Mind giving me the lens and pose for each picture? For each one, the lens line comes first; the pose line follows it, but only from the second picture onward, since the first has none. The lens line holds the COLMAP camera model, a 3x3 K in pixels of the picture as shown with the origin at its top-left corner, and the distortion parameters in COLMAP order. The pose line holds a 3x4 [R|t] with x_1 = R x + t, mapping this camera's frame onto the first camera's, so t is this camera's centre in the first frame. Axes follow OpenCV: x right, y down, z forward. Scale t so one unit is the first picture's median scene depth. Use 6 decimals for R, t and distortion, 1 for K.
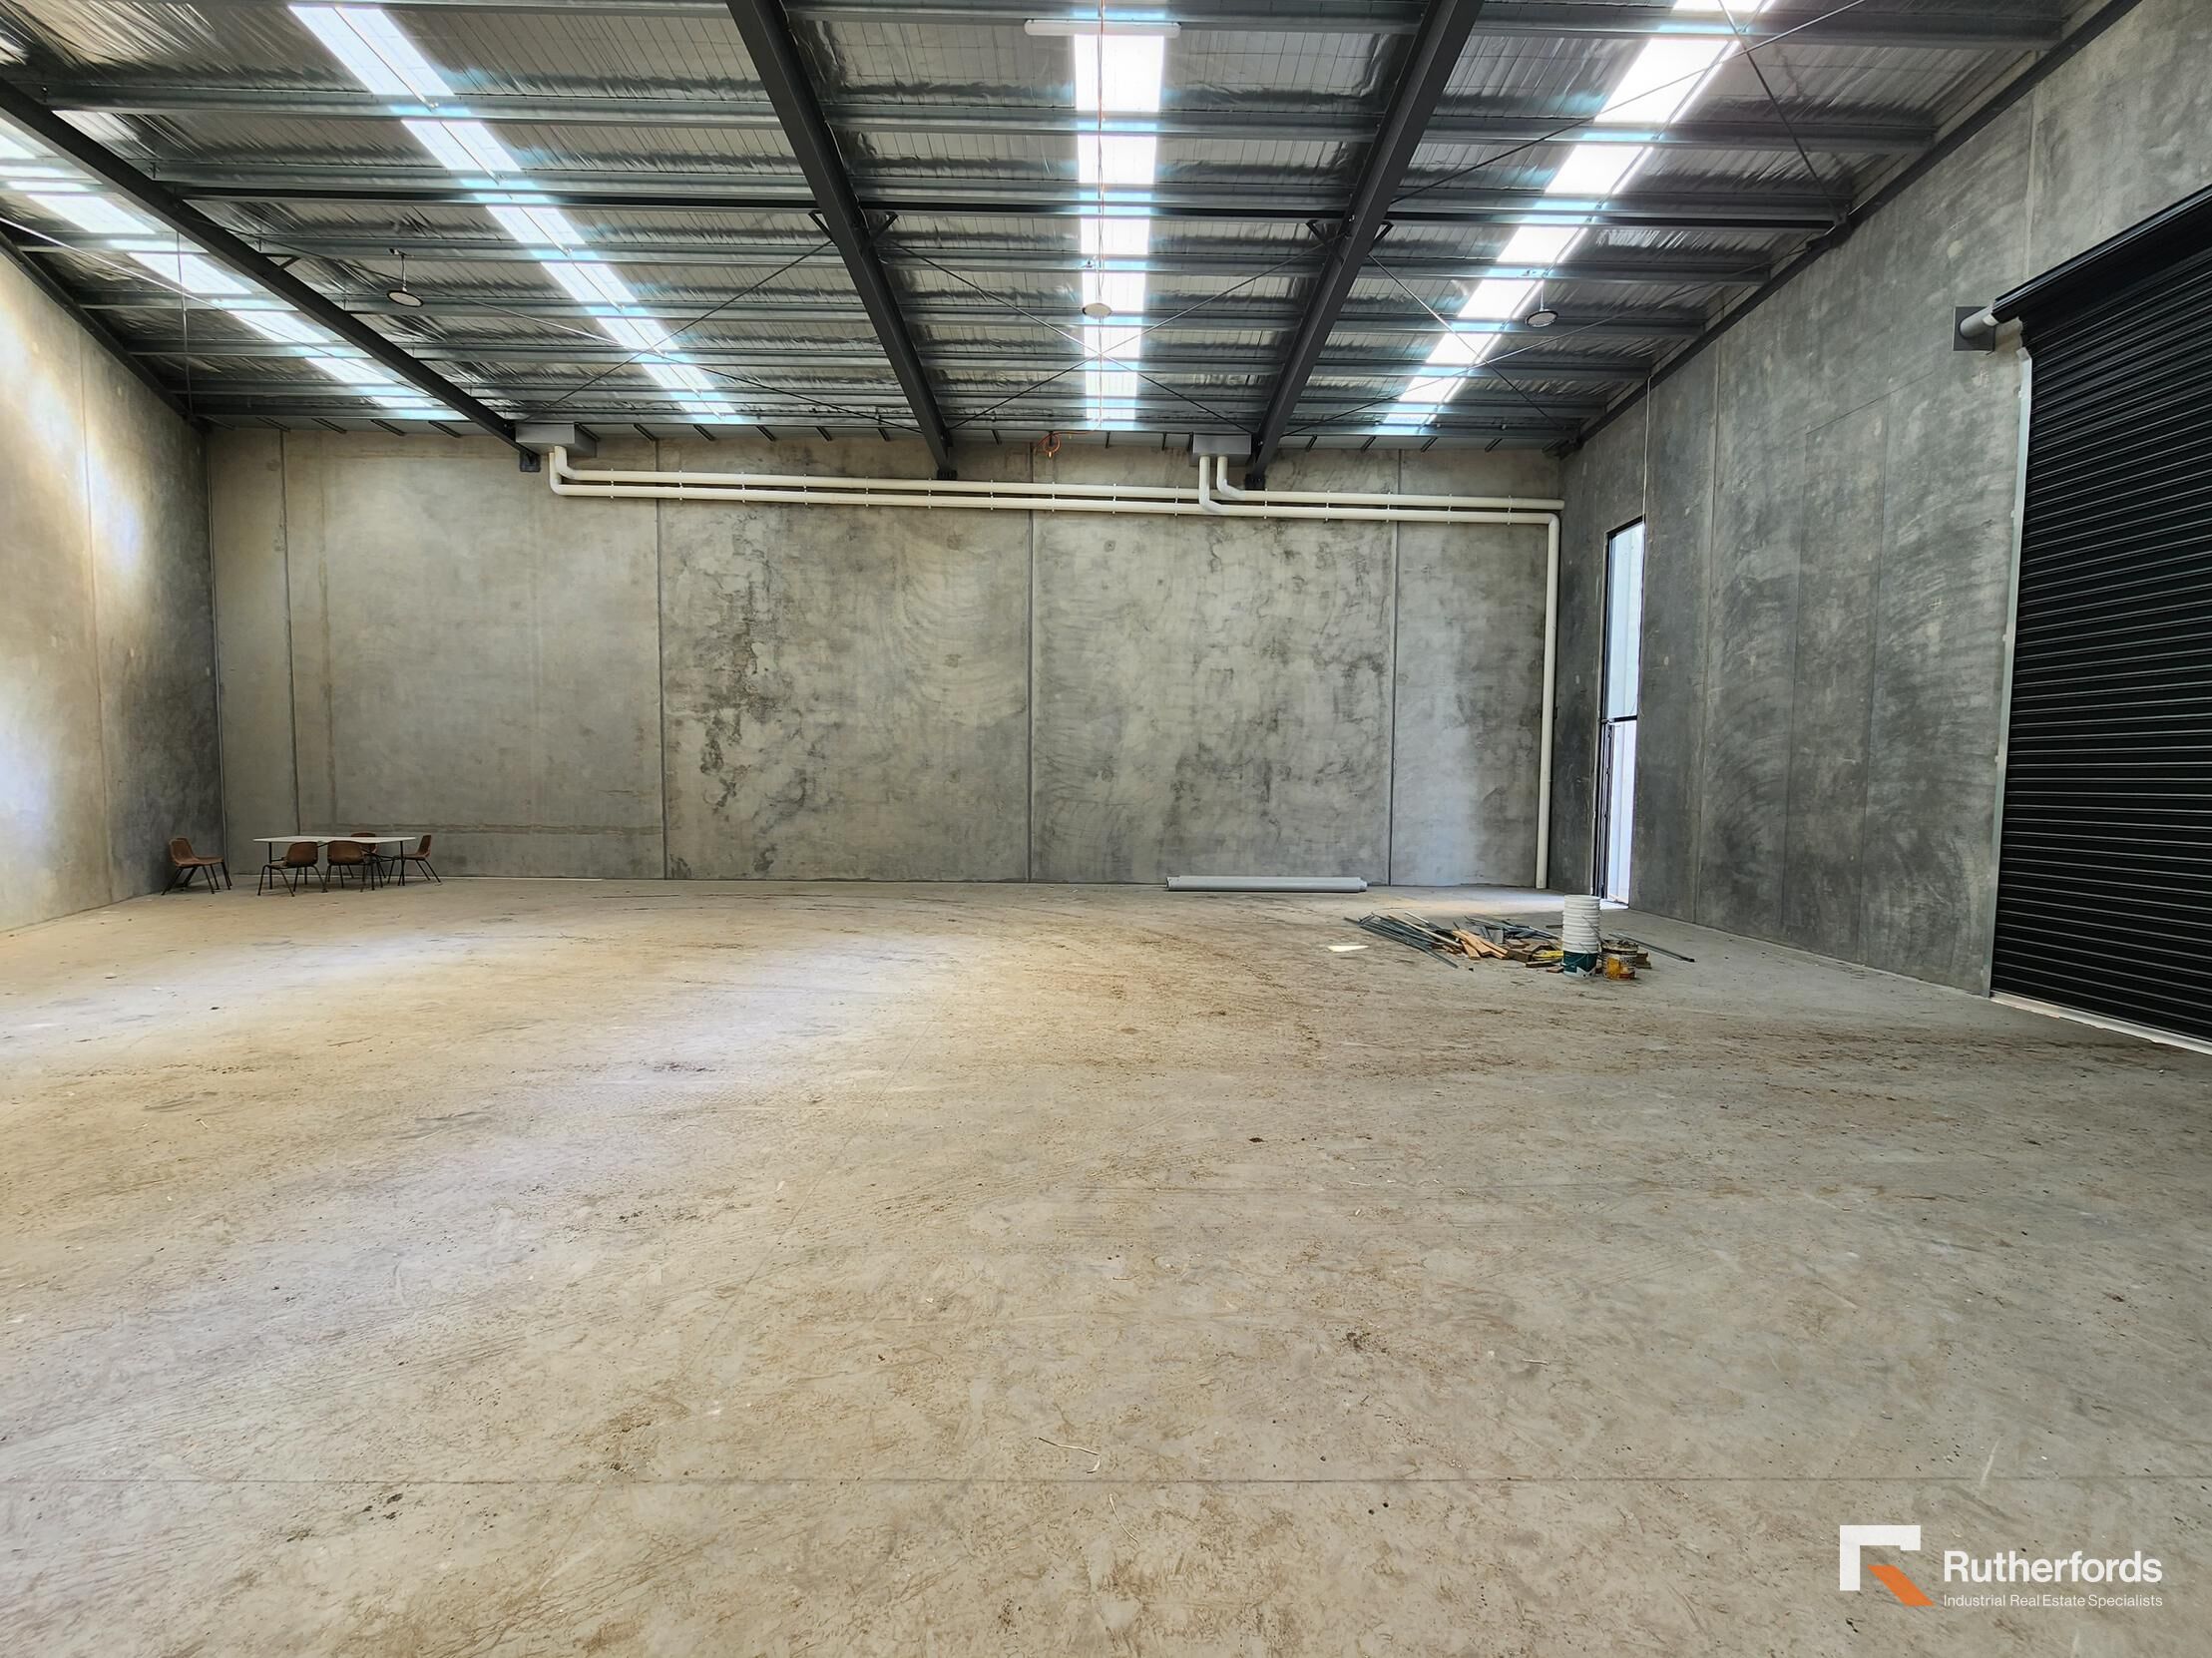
lens RADIAL K [[894.1, 0, 1106.6], [0, 894.1, 828.2], [0, 0, 1]] dist [0.001995, -0.001139]
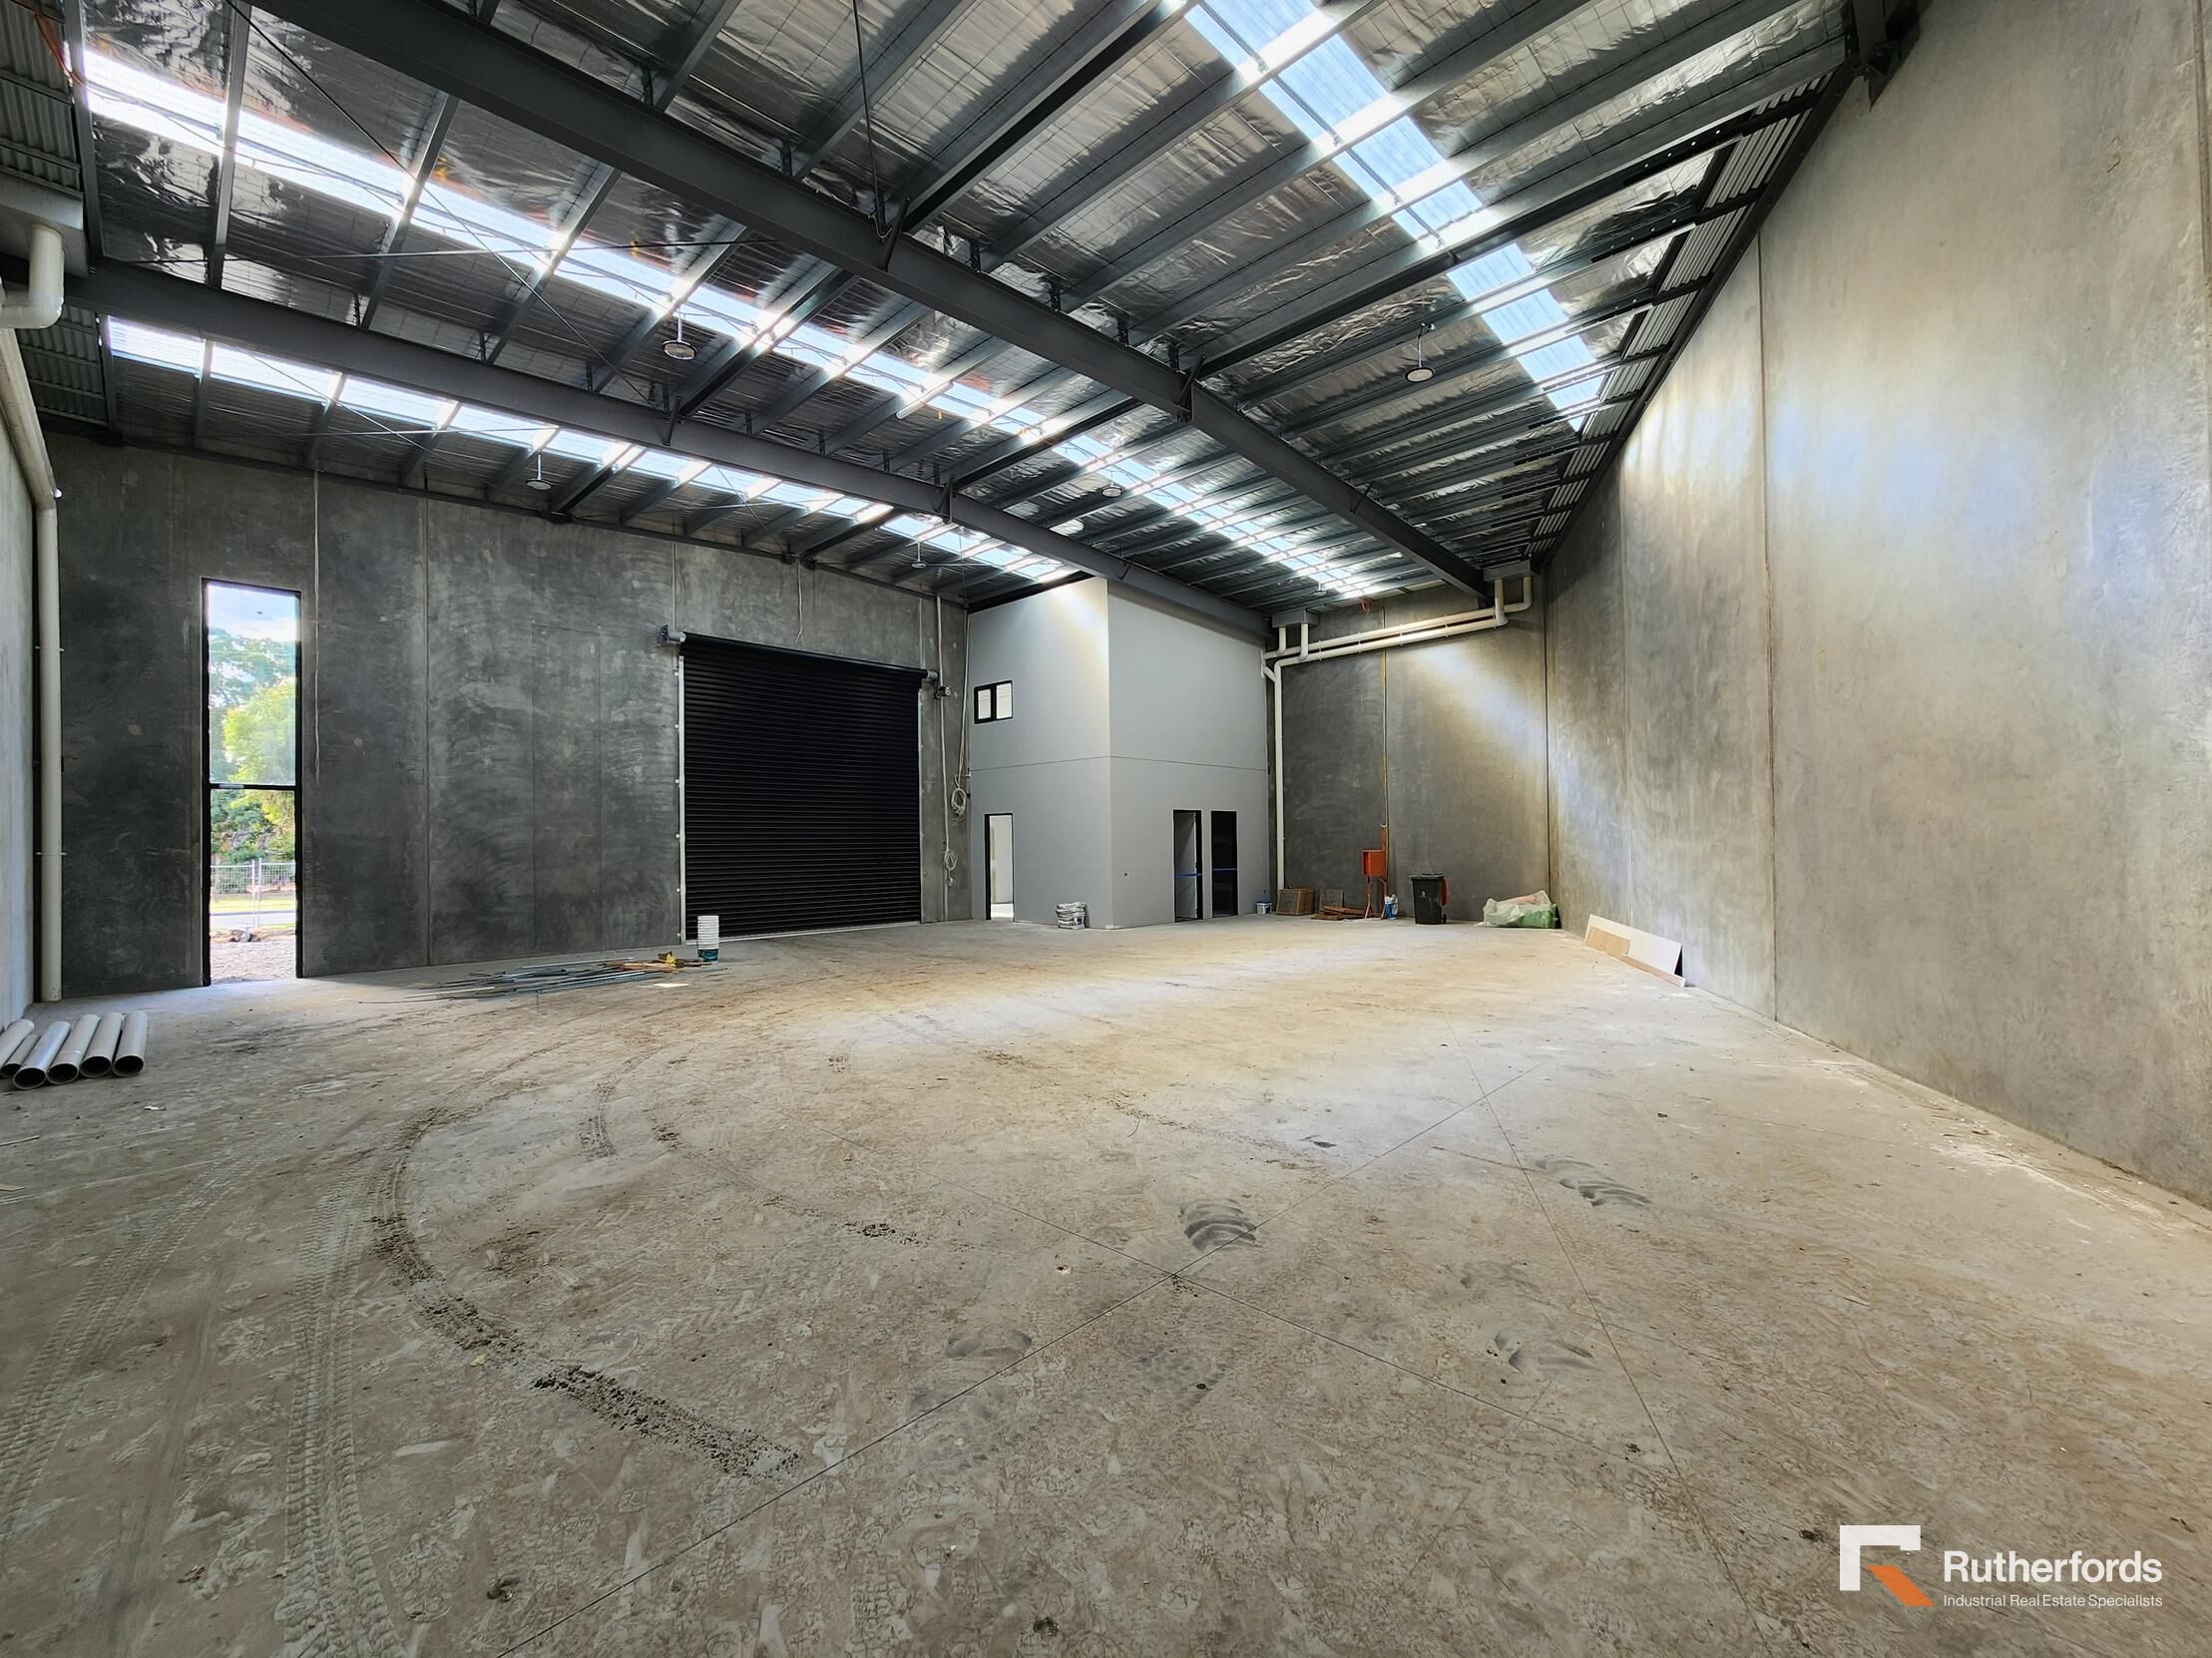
lens RADIAL K [[894.1, 0, 1112.2], [0, 894.1, 844.8], [0, 0, 1]] dist [0.001995, -0.001139]
pose [[-0.719019, -0.000690, 0.694991, -1.058102], [0.045540, 0.997804, 0.048106, -0.091763], [-0.693497, 0.066239, -0.717408, 1.497239]]
